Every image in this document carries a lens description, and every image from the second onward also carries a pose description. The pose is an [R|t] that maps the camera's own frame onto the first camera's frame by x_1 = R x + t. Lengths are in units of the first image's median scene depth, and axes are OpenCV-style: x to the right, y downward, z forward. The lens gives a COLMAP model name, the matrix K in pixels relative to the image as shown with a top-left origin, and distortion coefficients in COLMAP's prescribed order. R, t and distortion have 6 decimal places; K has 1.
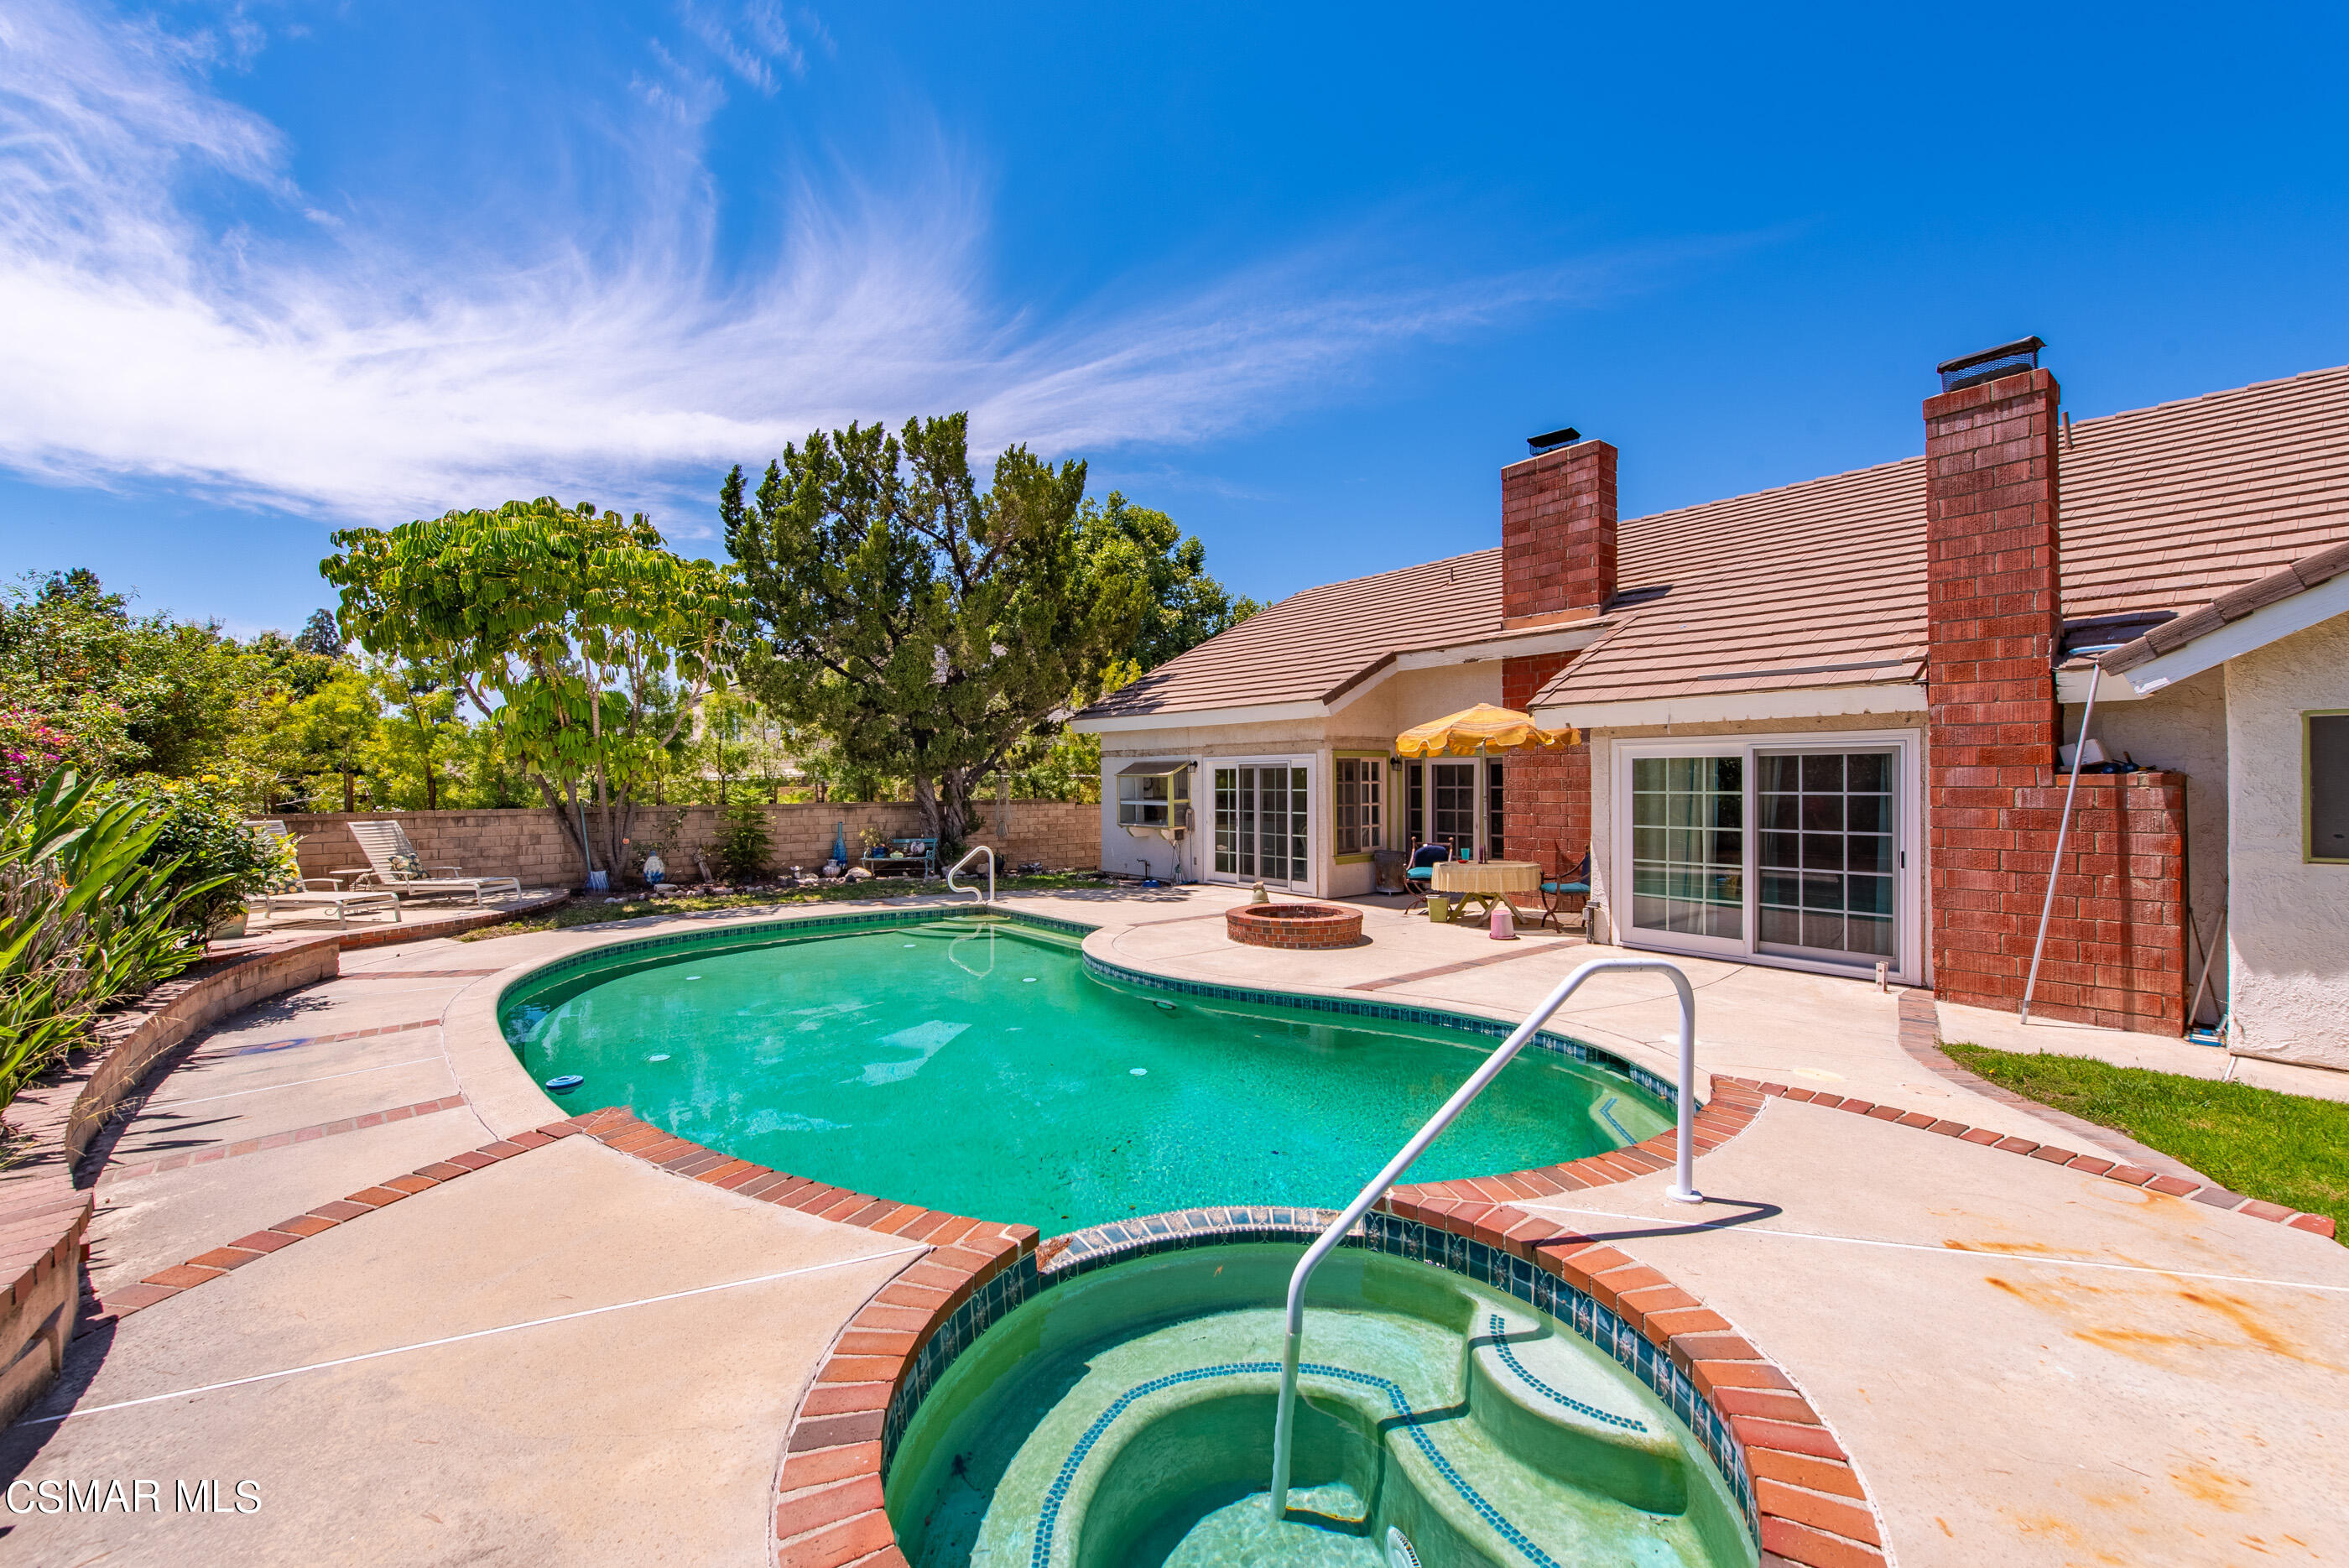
lens RADIAL K [[941.2, 0, 1173.6], [0, 941.2, 759.1], [0, 0, 1]] dist [0.010920, -0.002229]
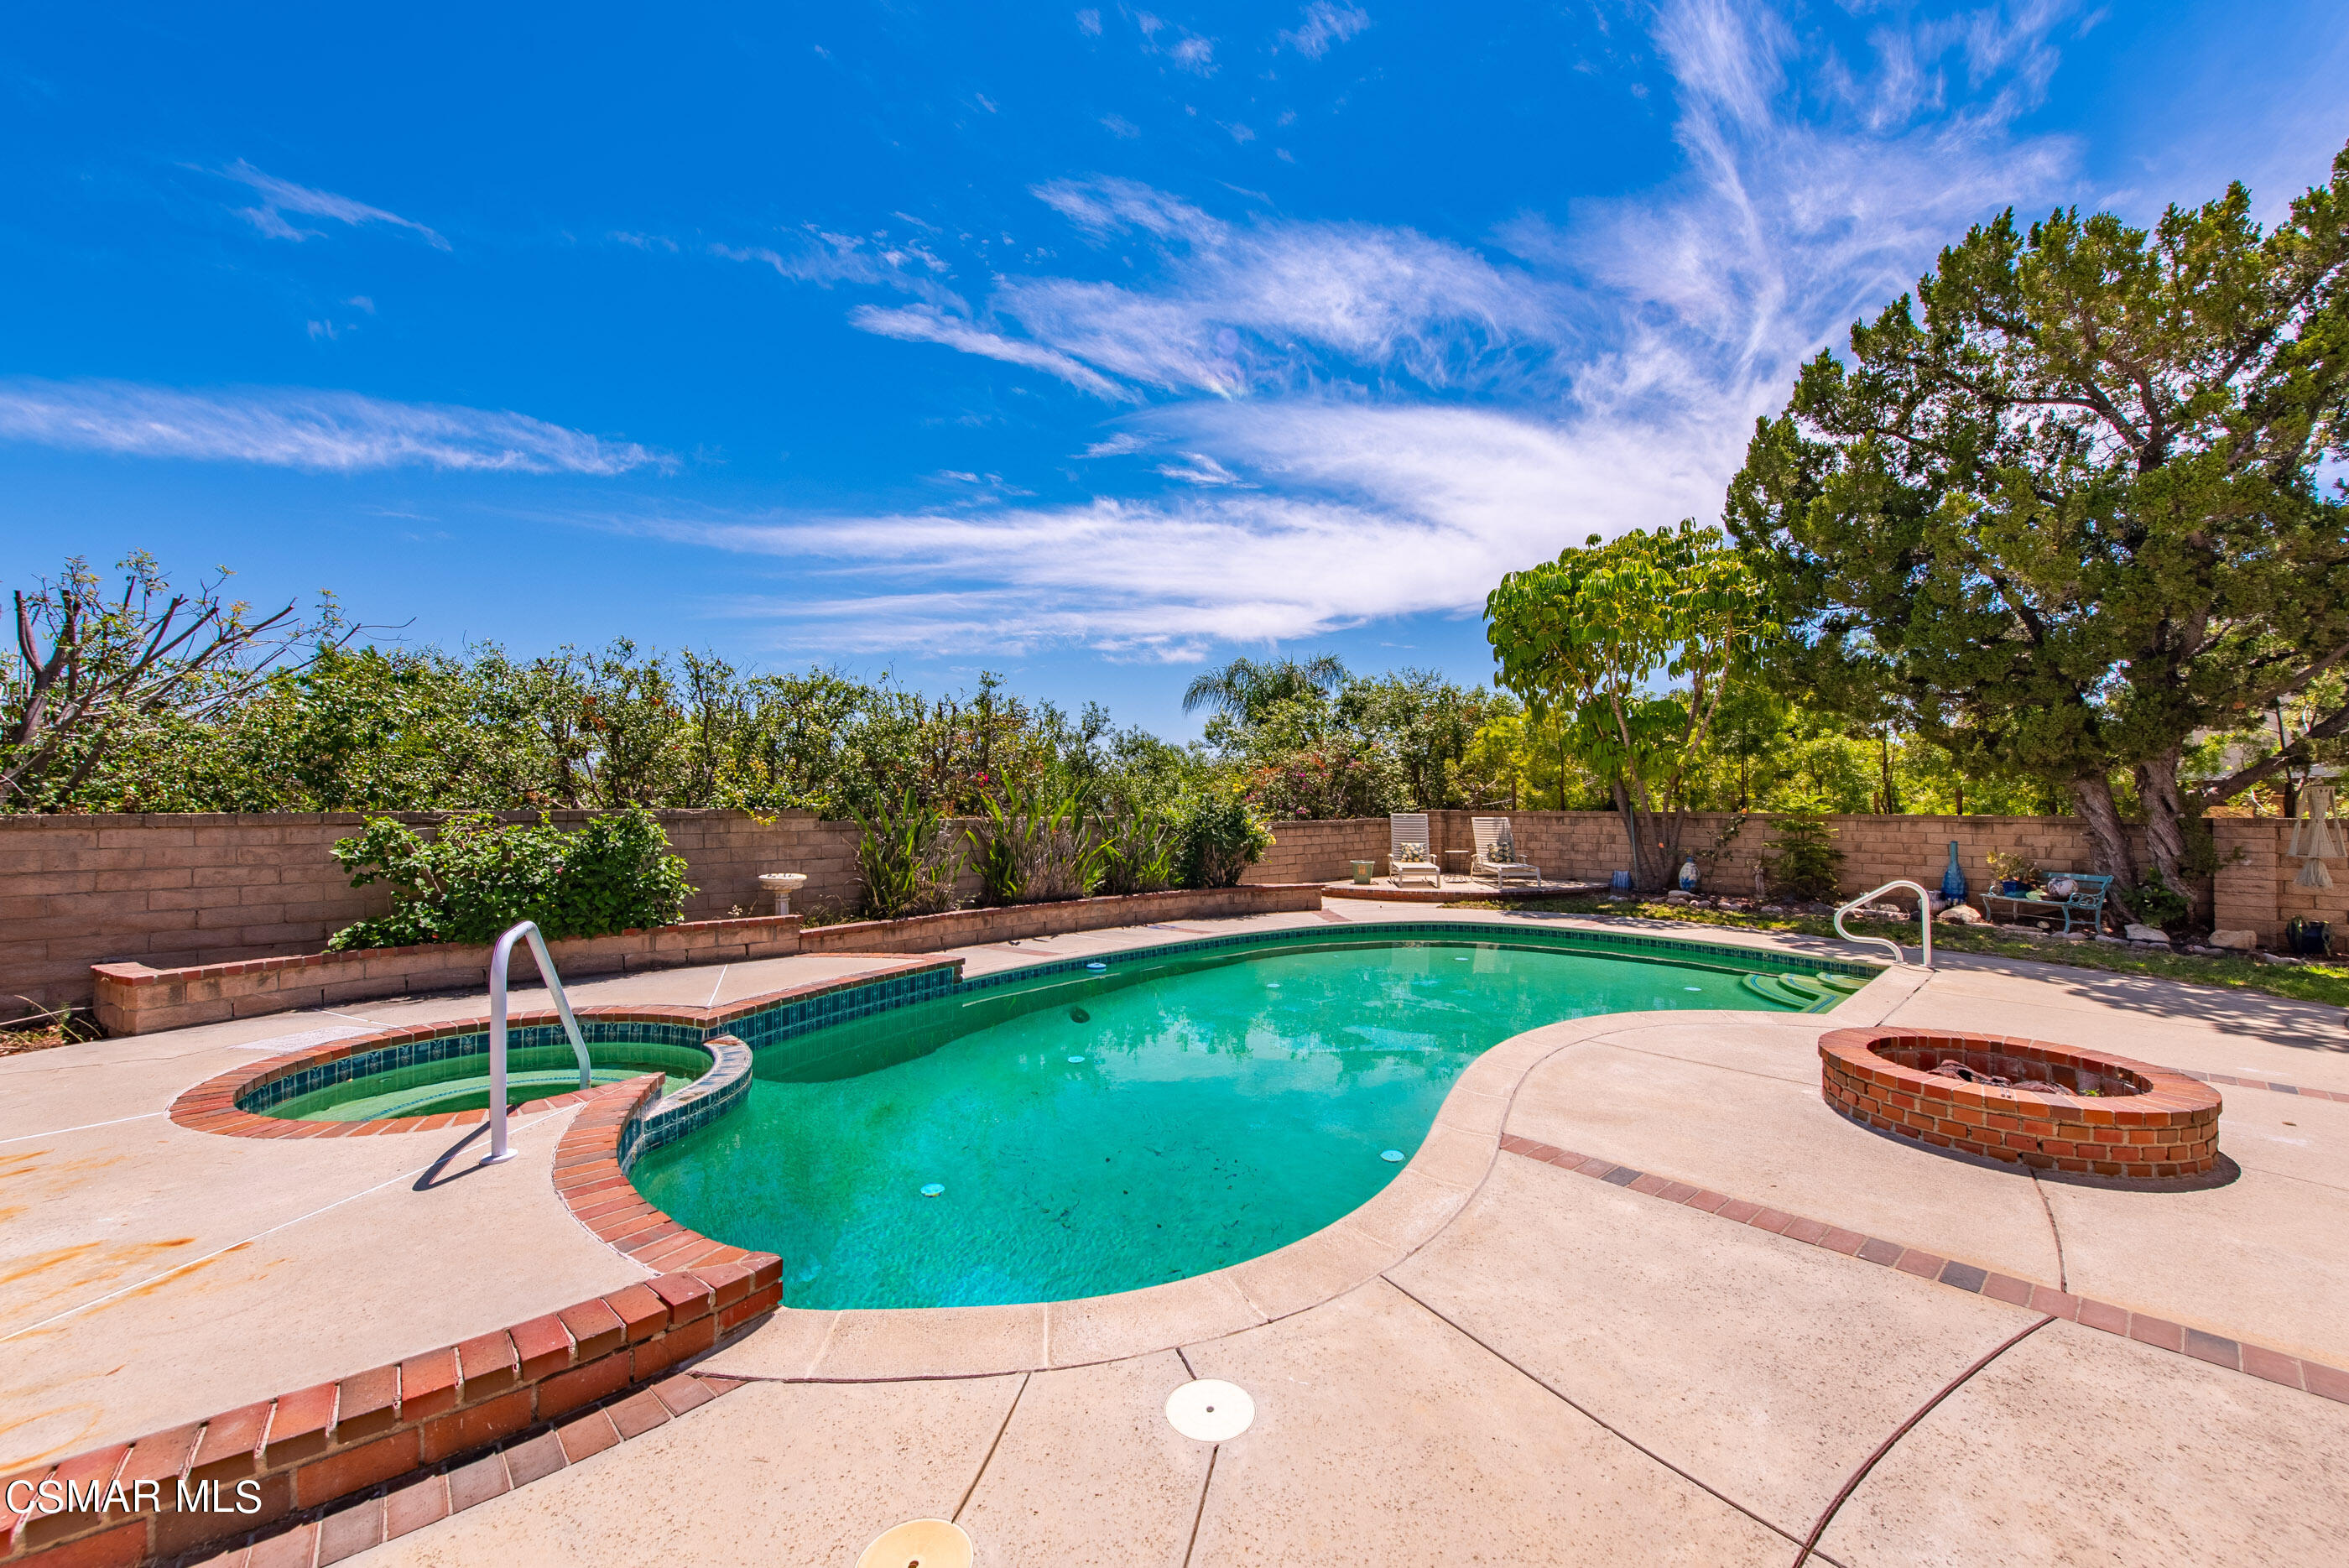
lens RADIAL K [[941.2, 0, 1197.8], [0, 941.2, 801.8], [0, 0, 1]] dist [0.010920, -0.002229]
pose [[0.065443, 0.010030, -0.997806, 0.418671], [0.025236, 0.999613, 0.011703, 0.014765], [0.997537, -0.025946, 0.065164, 0.435143]]
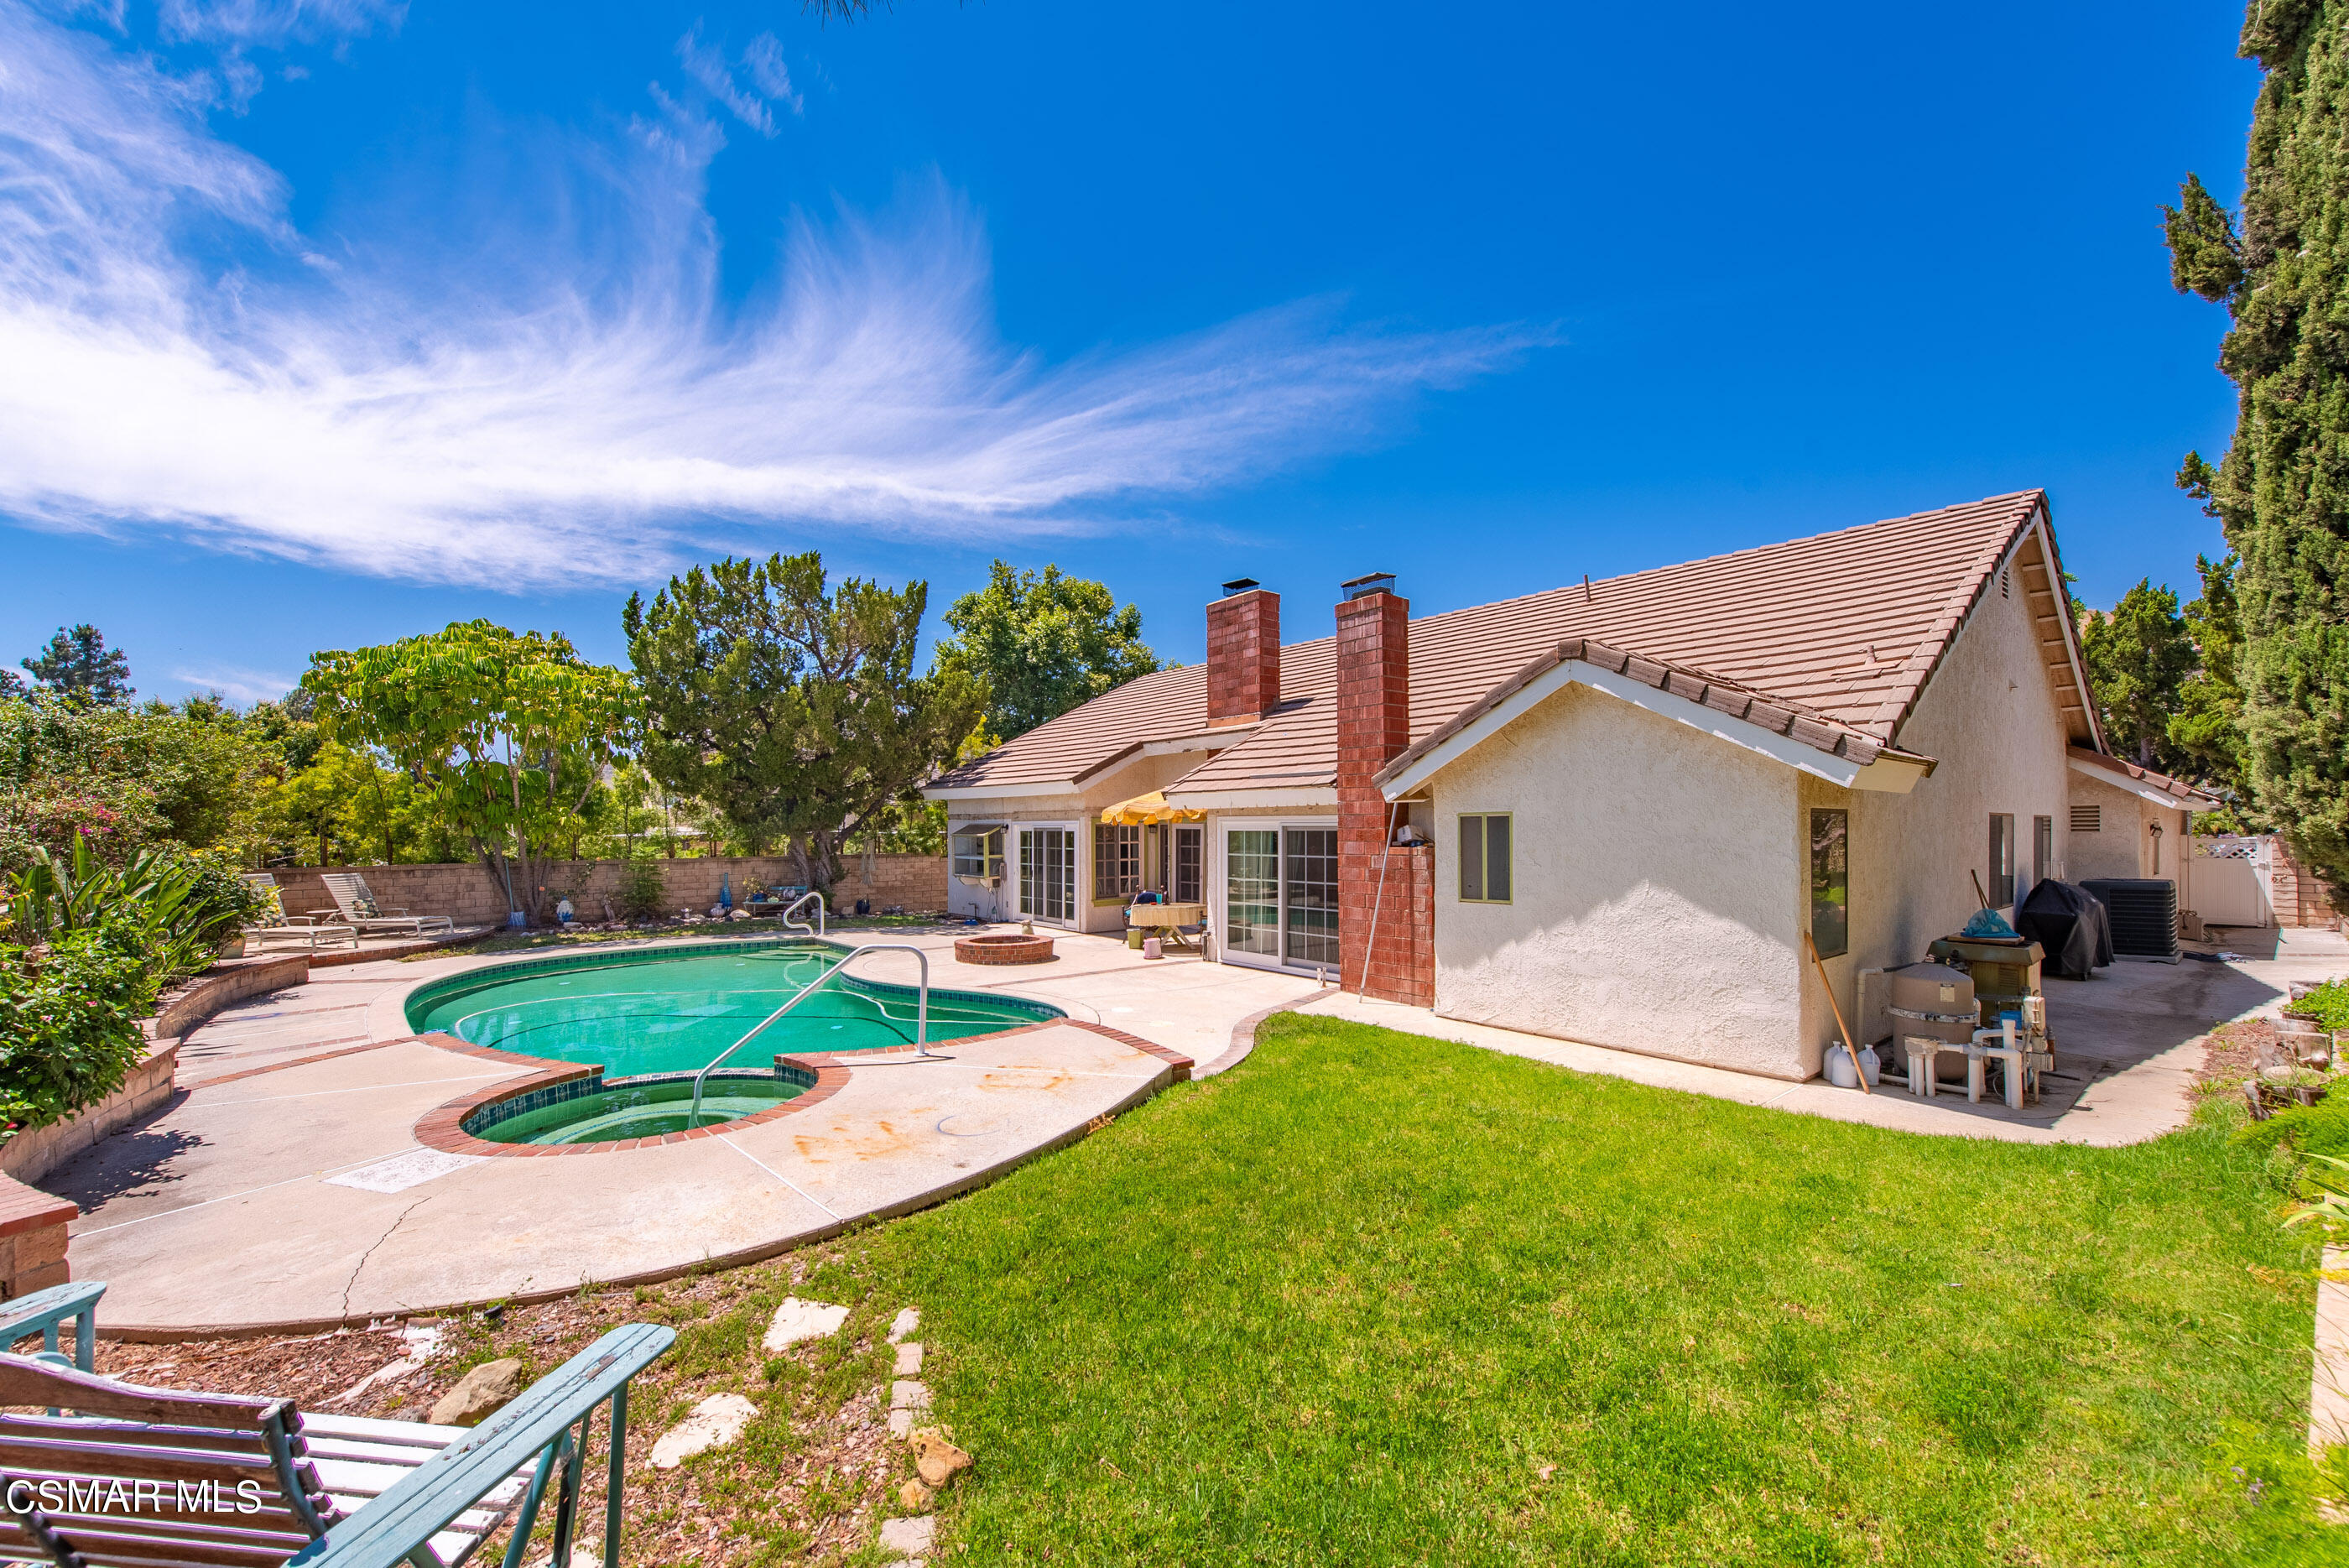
lens RADIAL K [[941.2, 0, 1180.5], [0, 941.2, 805.7], [0, 0, 1]] dist [0.010920, -0.002229]
pose [[0.999987, 0.000015, 0.005035, 0.285720], [-0.000021, 0.999999, 0.001145, -0.027847], [-0.005035, -0.001145, 0.999987, -0.293742]]
